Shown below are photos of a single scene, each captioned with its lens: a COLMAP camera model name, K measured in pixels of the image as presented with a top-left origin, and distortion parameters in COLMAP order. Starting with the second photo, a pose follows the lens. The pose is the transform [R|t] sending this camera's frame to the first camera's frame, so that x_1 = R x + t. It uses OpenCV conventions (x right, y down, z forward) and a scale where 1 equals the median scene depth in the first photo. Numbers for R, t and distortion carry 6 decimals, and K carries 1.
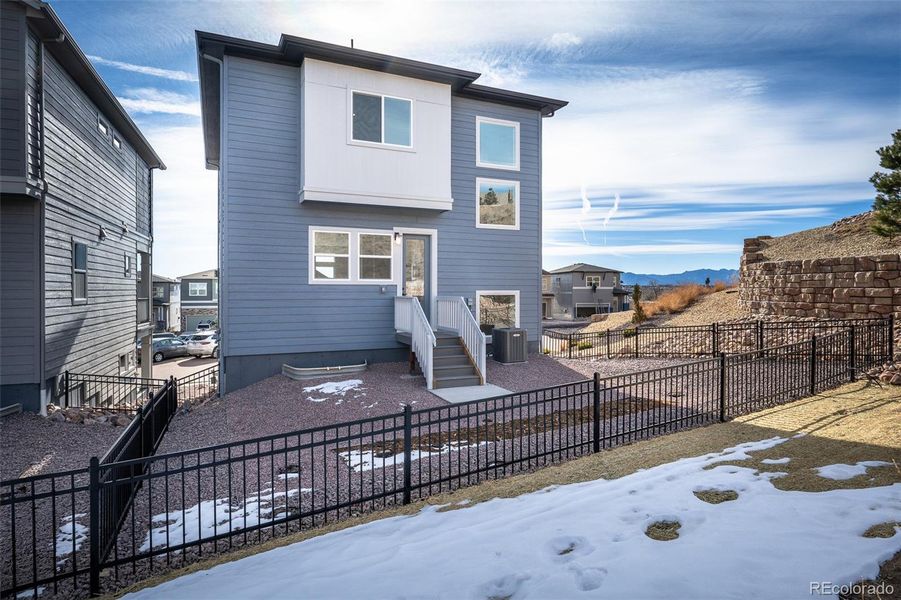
lens RADIAL K [[469.2, 0, 450.3], [0, 469.2, 287.9], [0, 0, 1]] dist [-0.000969, -0.000185]
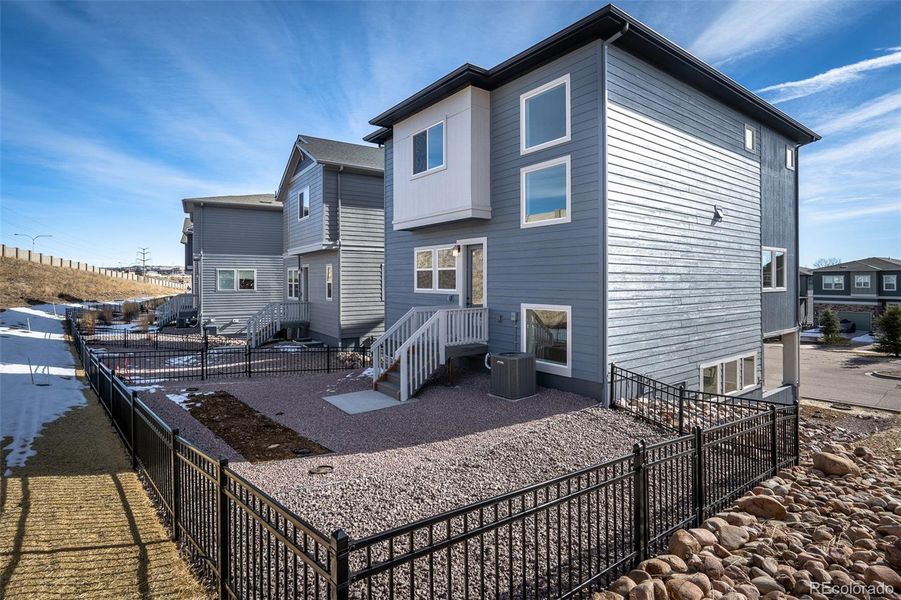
lens RADIAL K [[453.5, 0, 450.6], [0, 453.5, 292.5], [0, 0, 1]] dist [-0.002194, -0.000138]
pose [[0.258285, 0.018807, -0.965886, 0.882270], [0.009173, 0.999718, 0.021918, -0.032747], [0.966025, -0.014521, 0.258039, 0.712896]]
